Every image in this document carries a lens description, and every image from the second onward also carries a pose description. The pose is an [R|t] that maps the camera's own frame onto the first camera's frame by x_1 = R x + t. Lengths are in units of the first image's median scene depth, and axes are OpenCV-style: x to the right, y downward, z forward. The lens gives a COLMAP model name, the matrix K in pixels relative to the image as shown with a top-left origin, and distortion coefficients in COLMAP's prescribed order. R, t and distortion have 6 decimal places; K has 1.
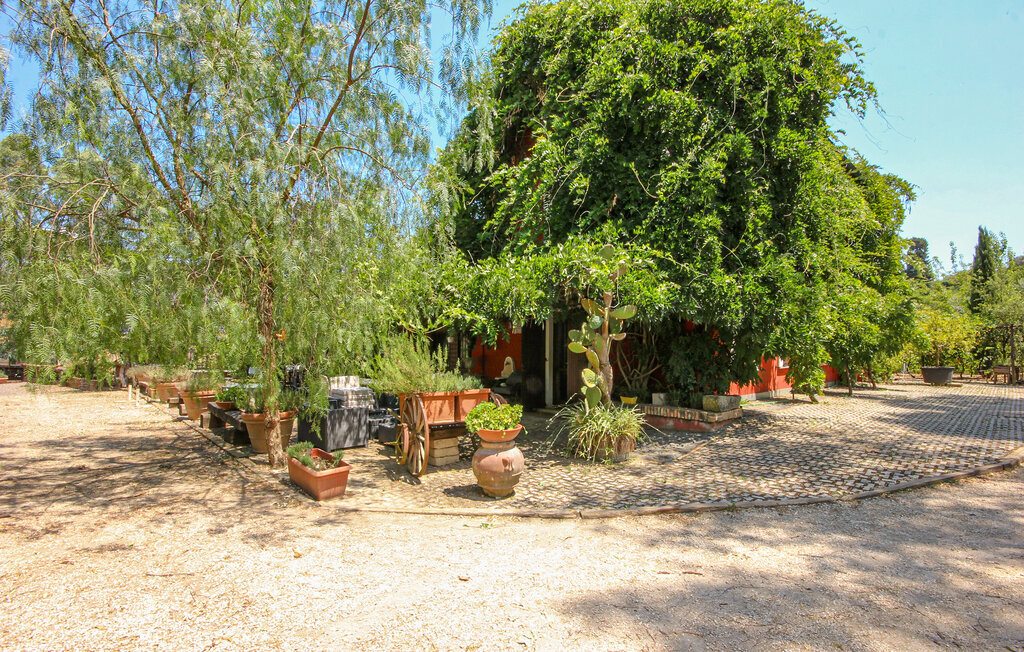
lens RADIAL K [[506.7, 0, 507.7], [0, 506.7, 301.0], [0, 0, 1]] dist [0.002071, -0.000897]
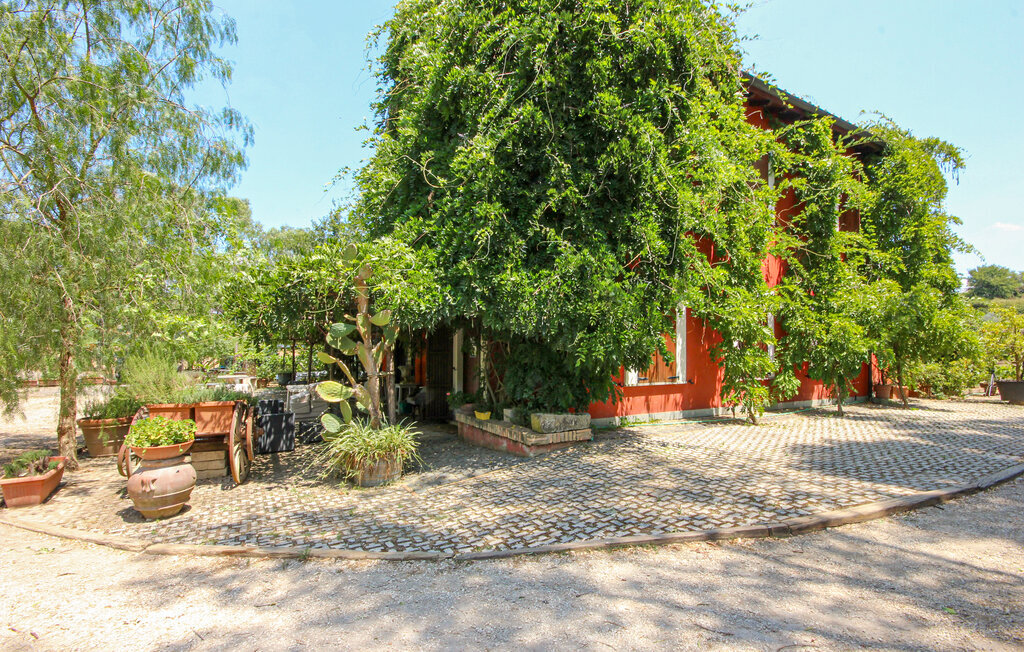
lens RADIAL K [[506.7, 0, 507.7], [0, 506.7, 301.0], [0, 0, 1]] dist [0.002071, -0.000897]
pose [[0.974483, -0.023911, -0.223183, 0.518856], [0.021387, 0.999677, -0.013720, 0.007633], [0.223439, 0.008597, 0.974680, 0.143379]]
